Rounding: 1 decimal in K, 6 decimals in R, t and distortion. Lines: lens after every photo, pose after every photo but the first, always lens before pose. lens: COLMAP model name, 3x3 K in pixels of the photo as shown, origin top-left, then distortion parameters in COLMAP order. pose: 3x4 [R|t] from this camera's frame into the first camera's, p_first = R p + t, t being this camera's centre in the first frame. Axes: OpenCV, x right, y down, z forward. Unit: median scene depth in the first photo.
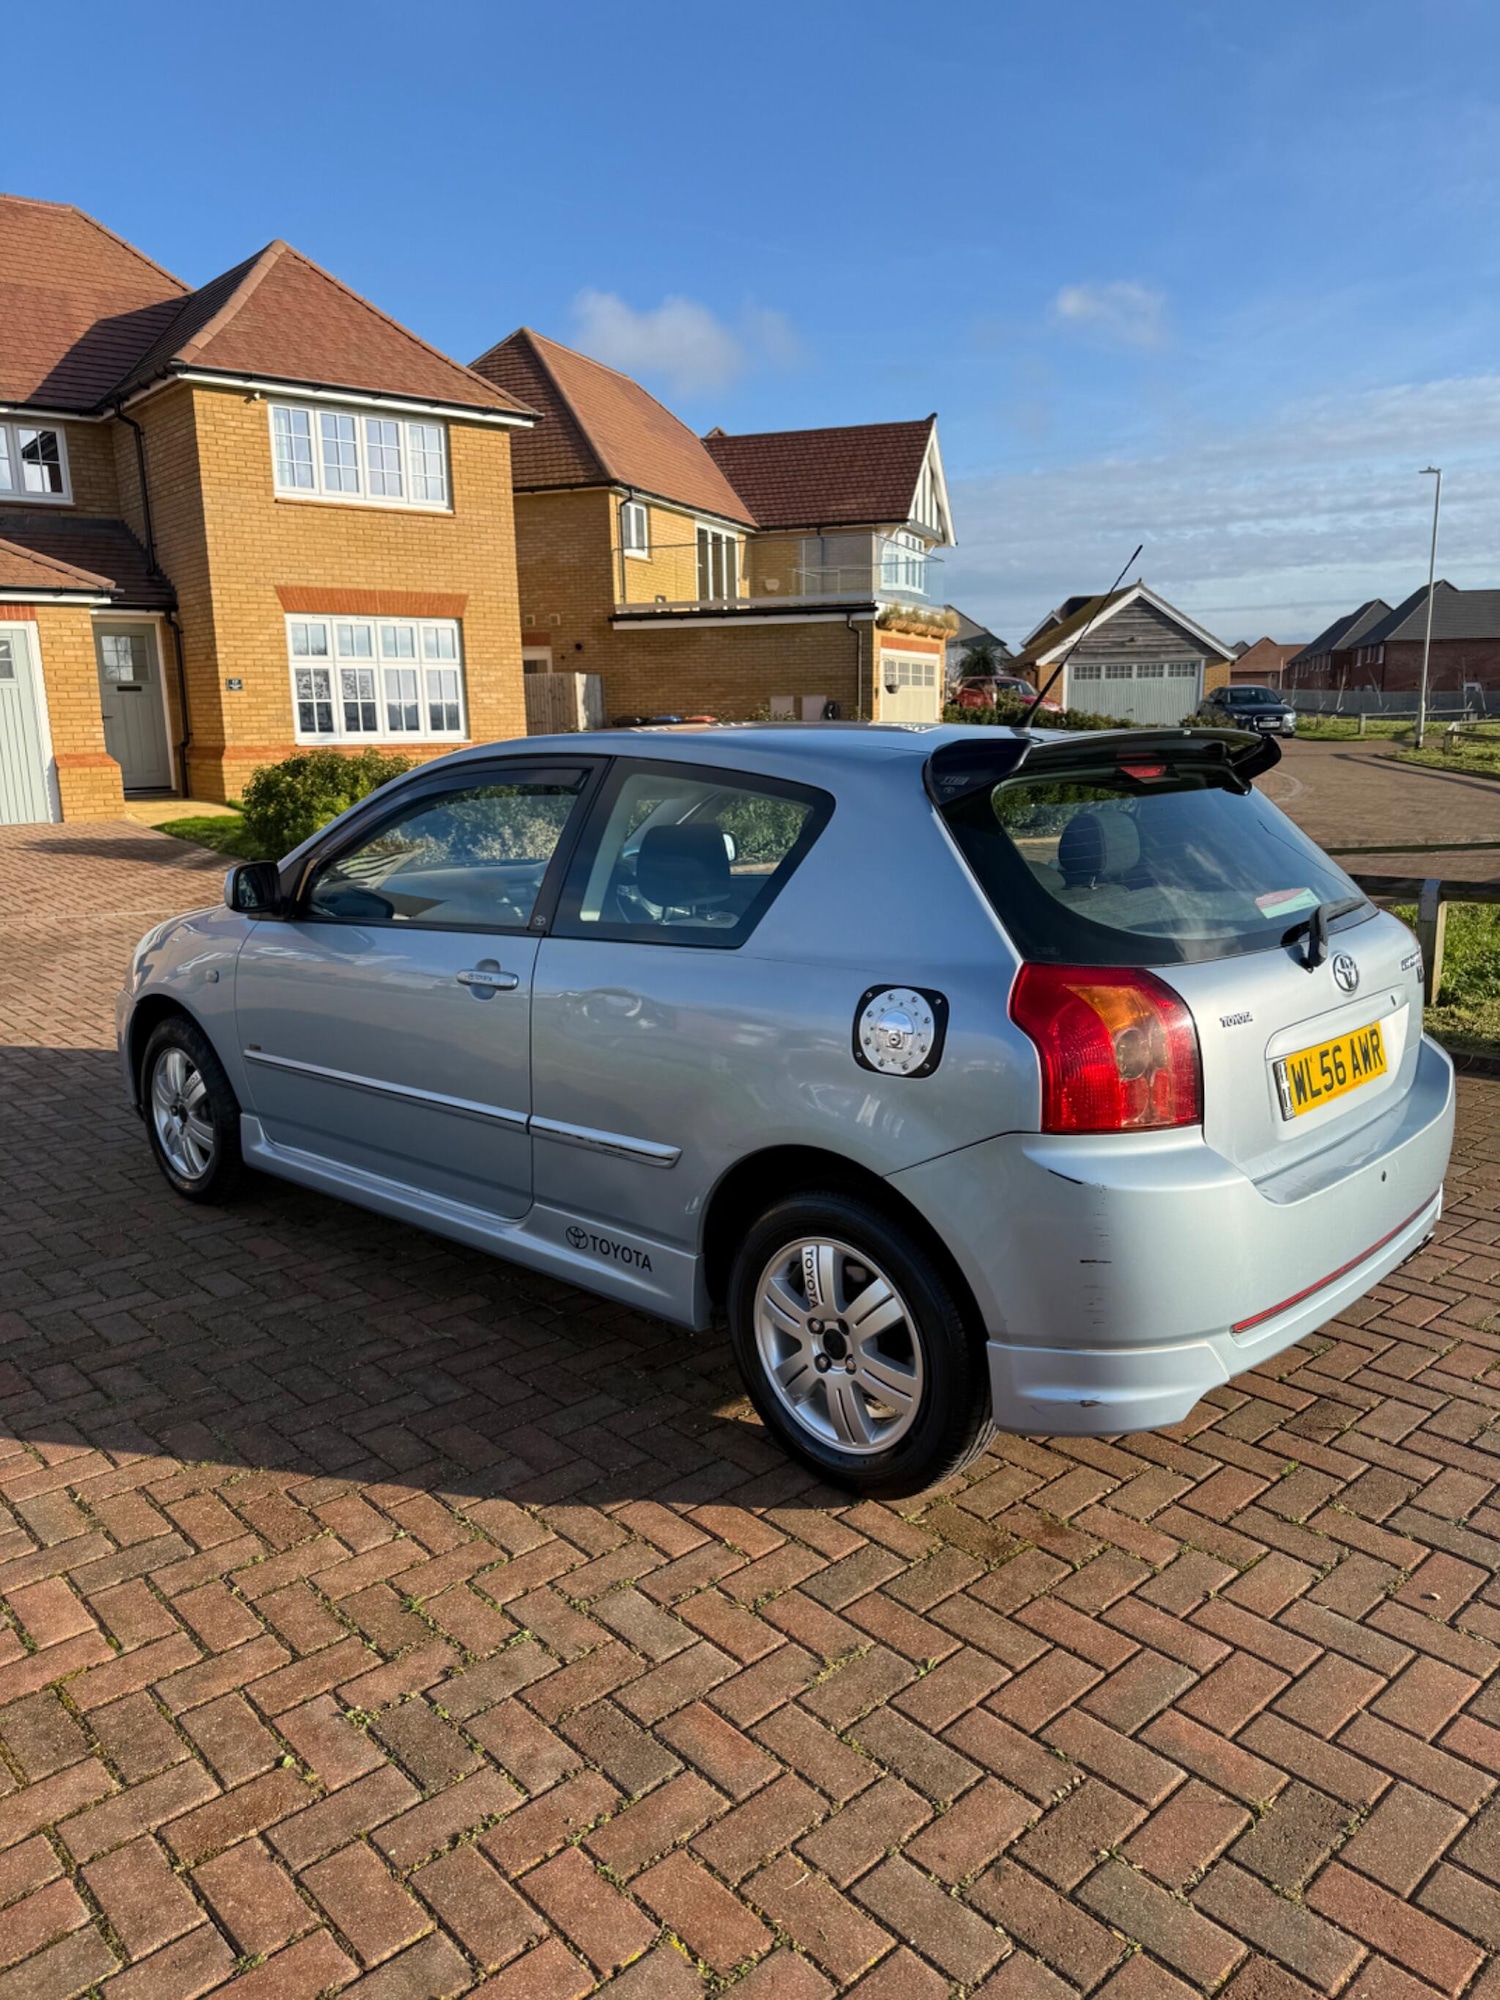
lens RADIAL K [[1415.0, 0, 736.7], [0, 1415.0, 1000.7], [0, 0, 1]] dist [0.040555, -0.049253]
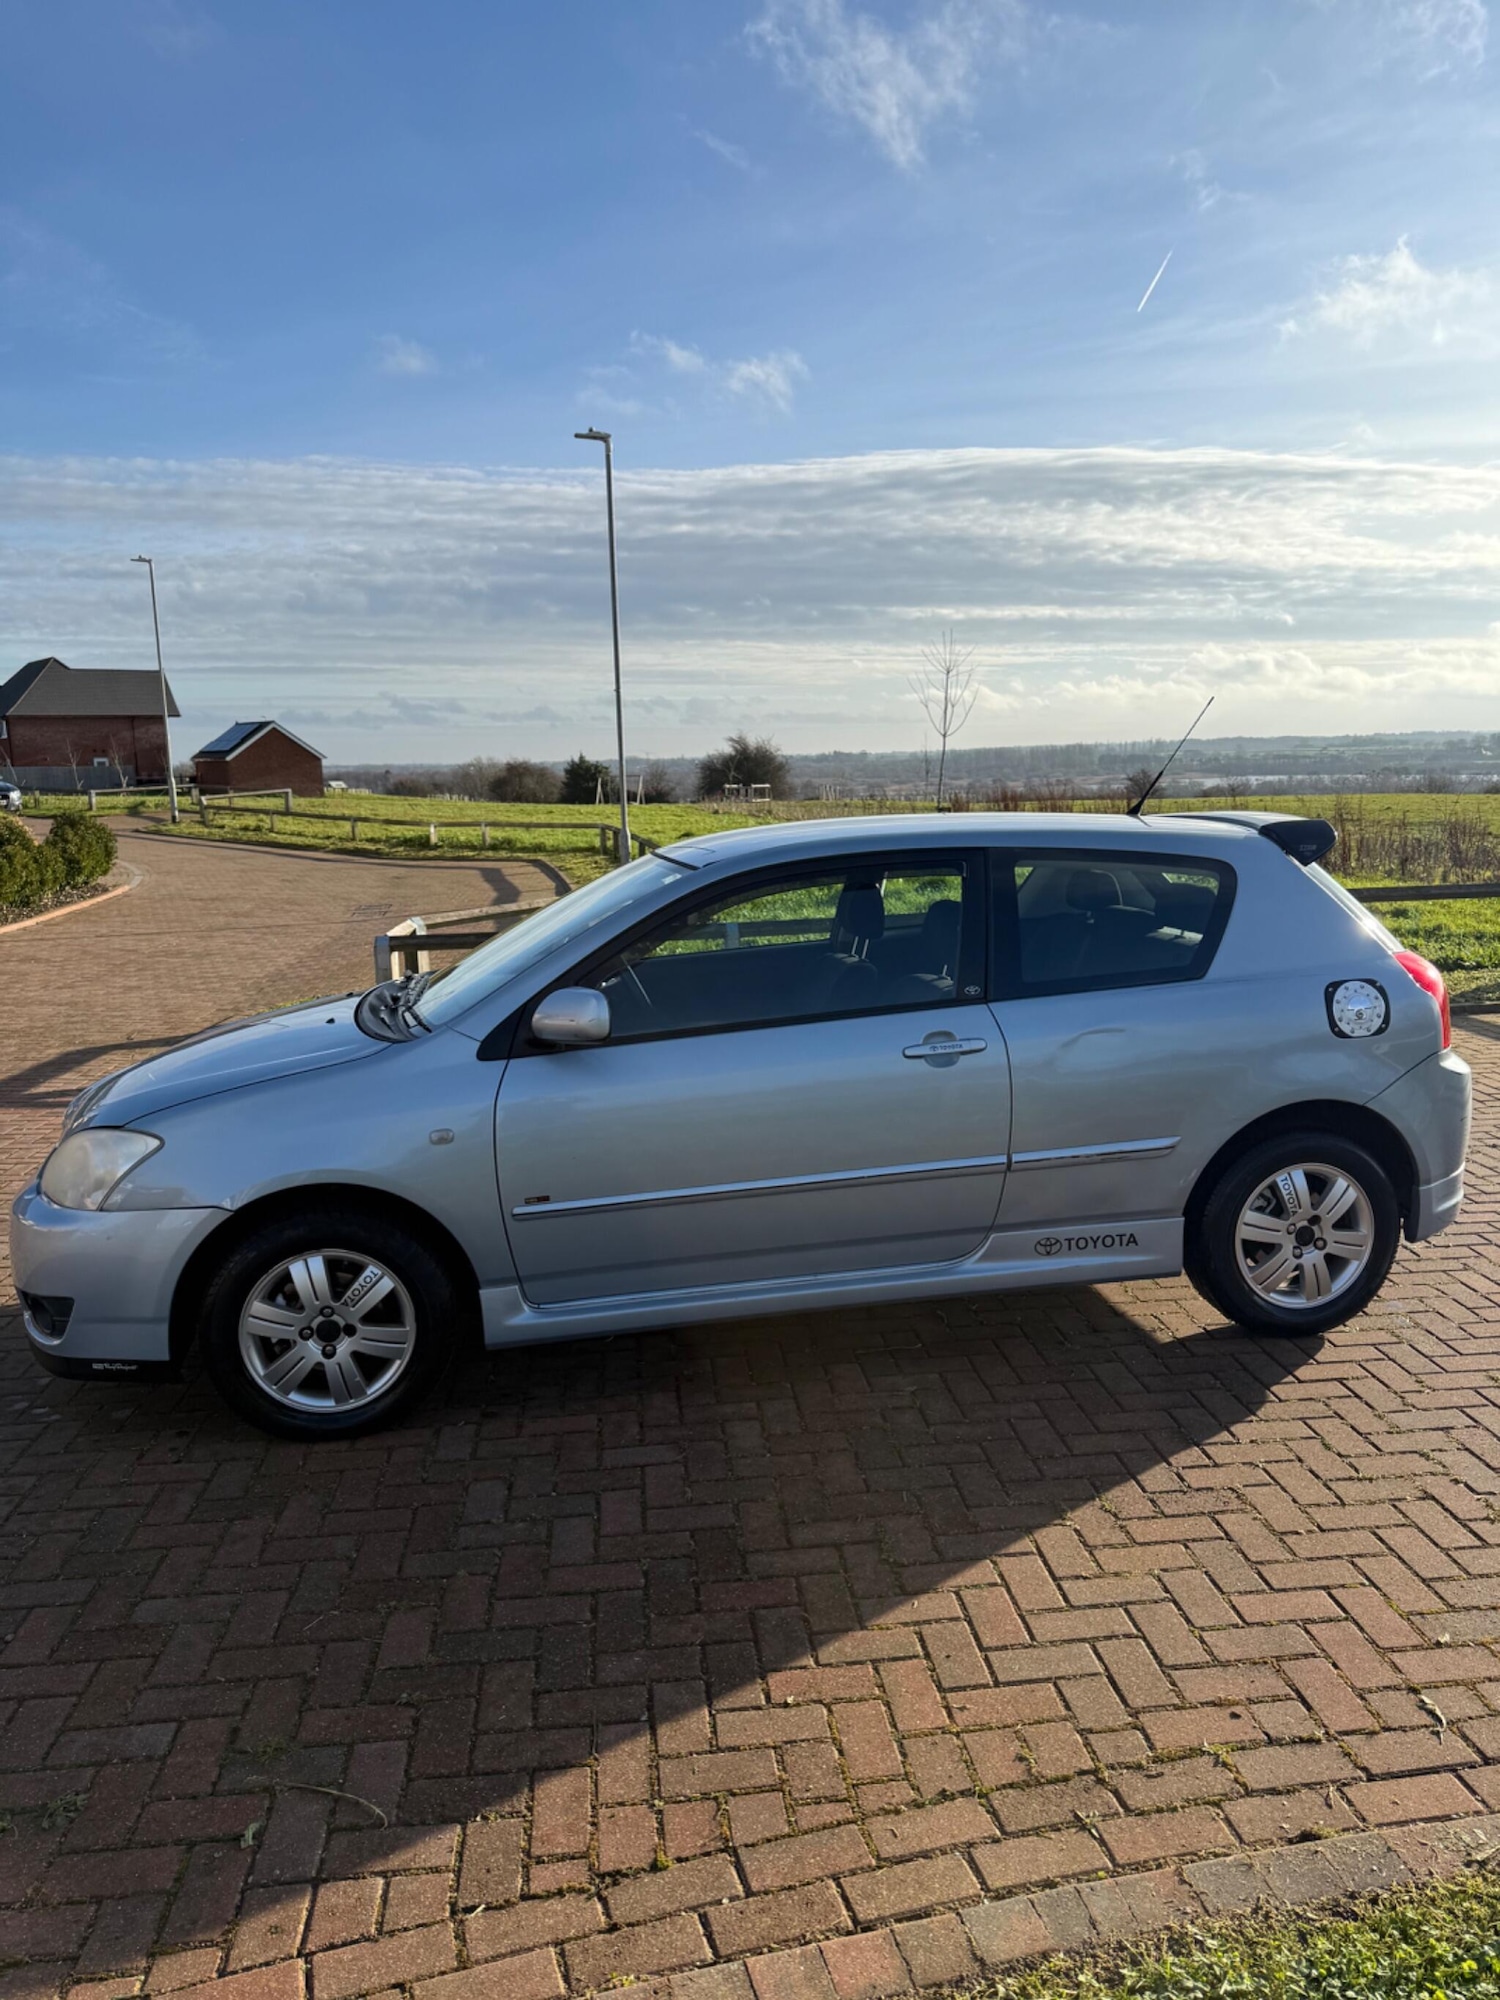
lens RADIAL K [[1415.0, 0, 770.1], [0, 1415.0, 1047.0], [0, 0, 1]] dist [0.040555, -0.049253]
pose [[0.592943, -0.155562, 0.790076, -0.905704], [0.170637, 0.983153, 0.065516, -0.089872], [-0.786957, 0.095969, 0.609498, 0.344530]]
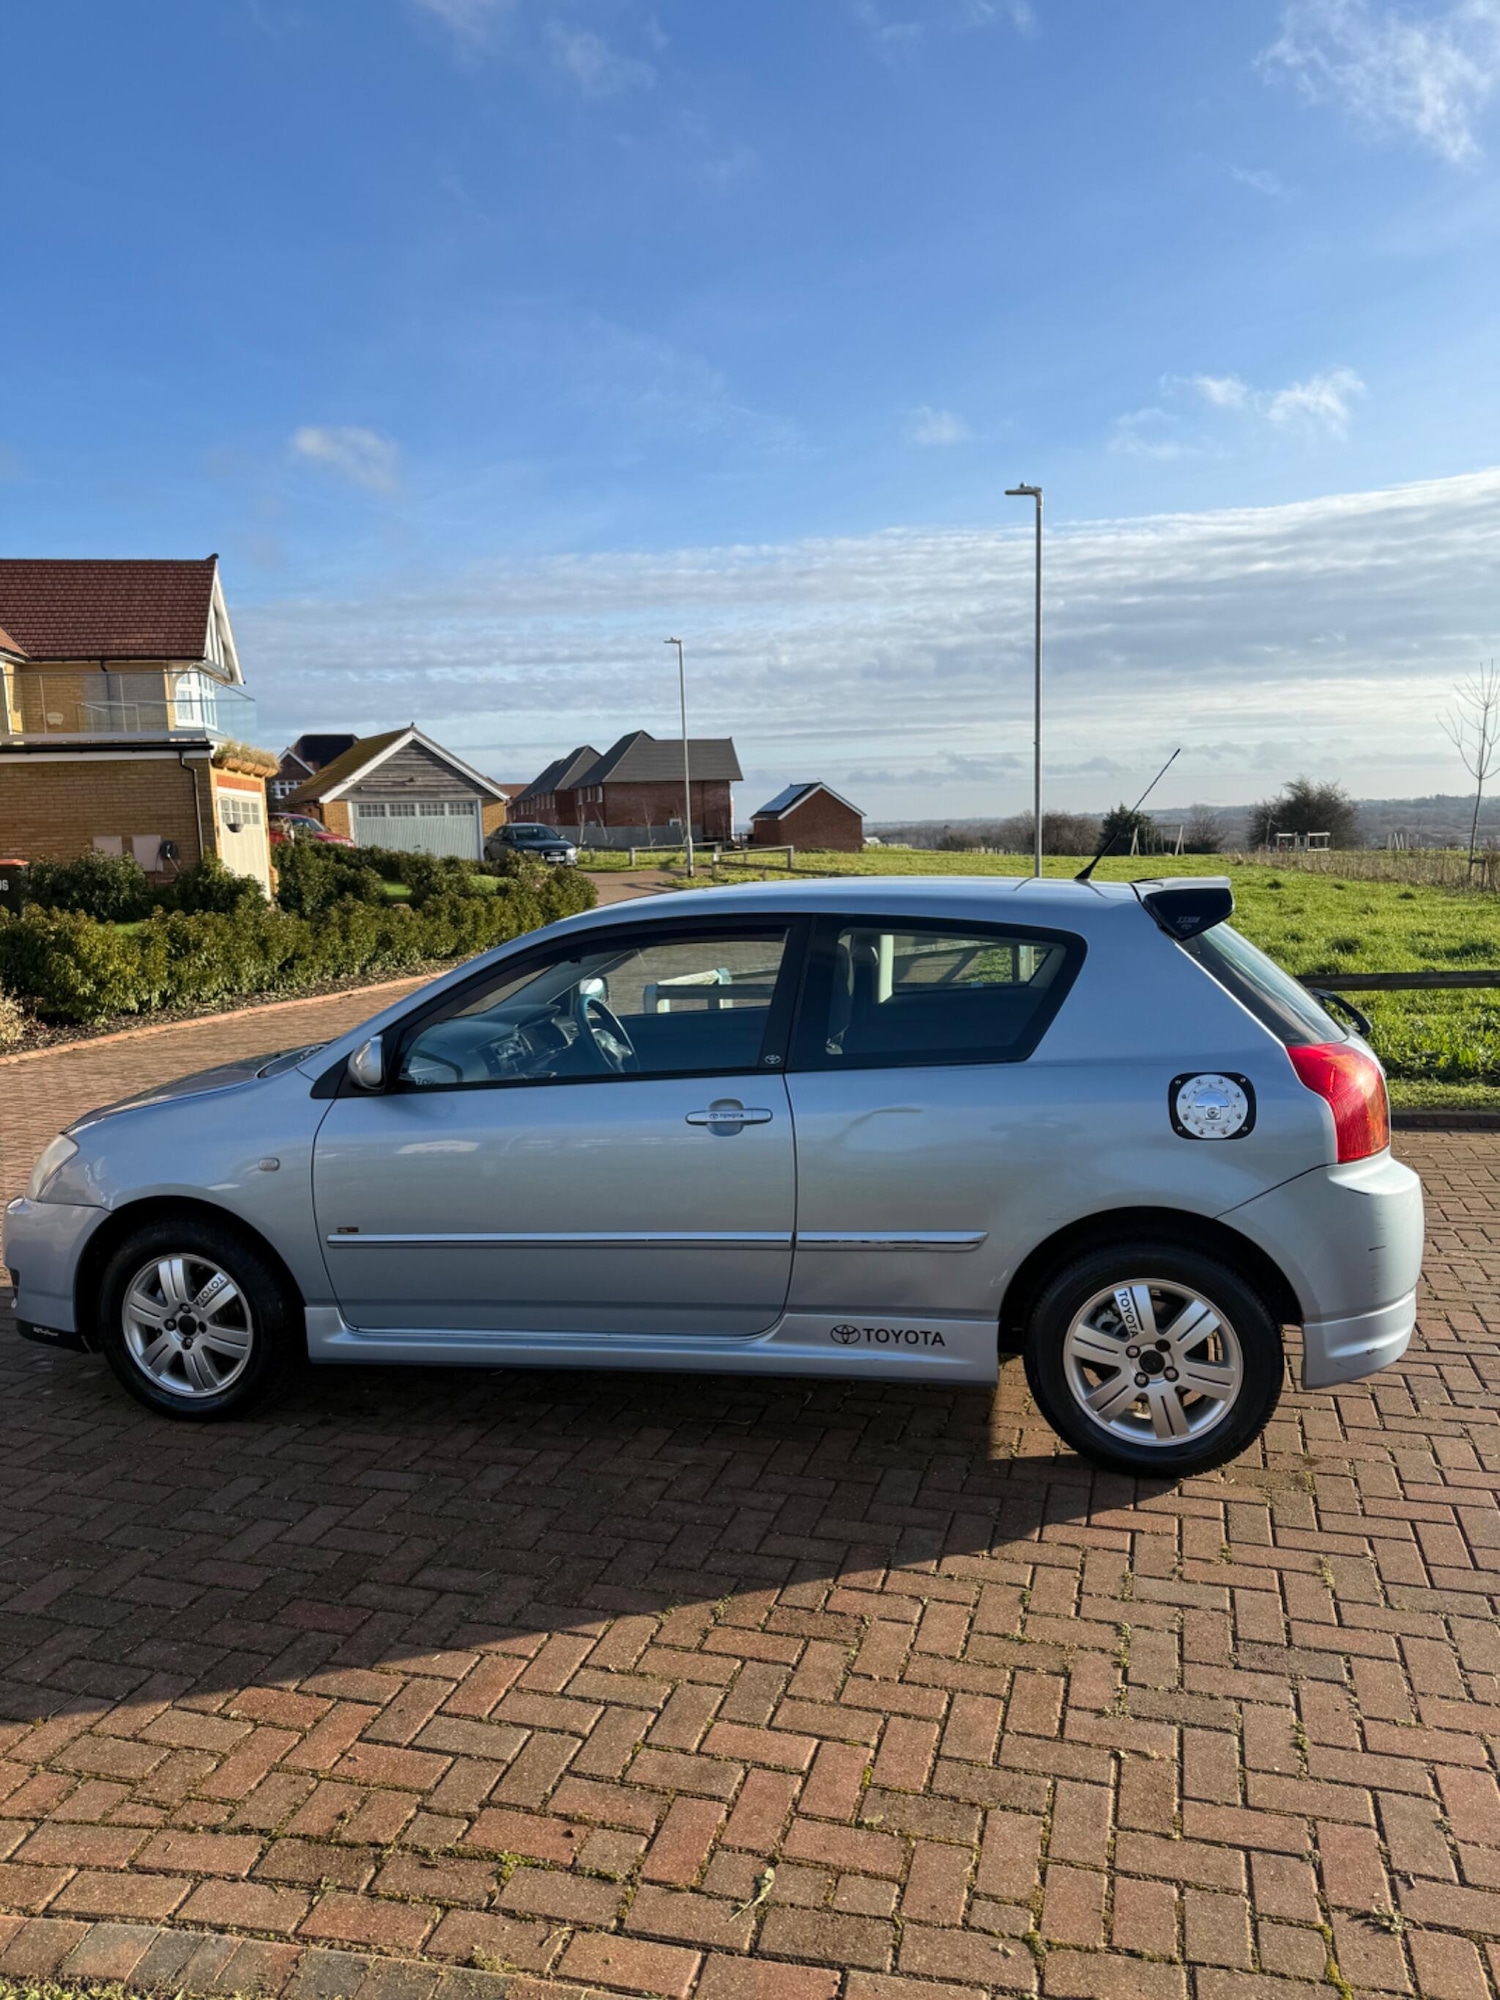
lens RADIAL K [[1415.0, 0, 742.9], [0, 1415.0, 1050.6], [0, 0, 1]] dist [0.040555, -0.049253]
pose [[0.860879, -0.090725, 0.500656, -0.564125], [0.119623, 0.992483, -0.025841, -0.029457], [-0.494549, 0.082136, 0.865260, 0.037698]]
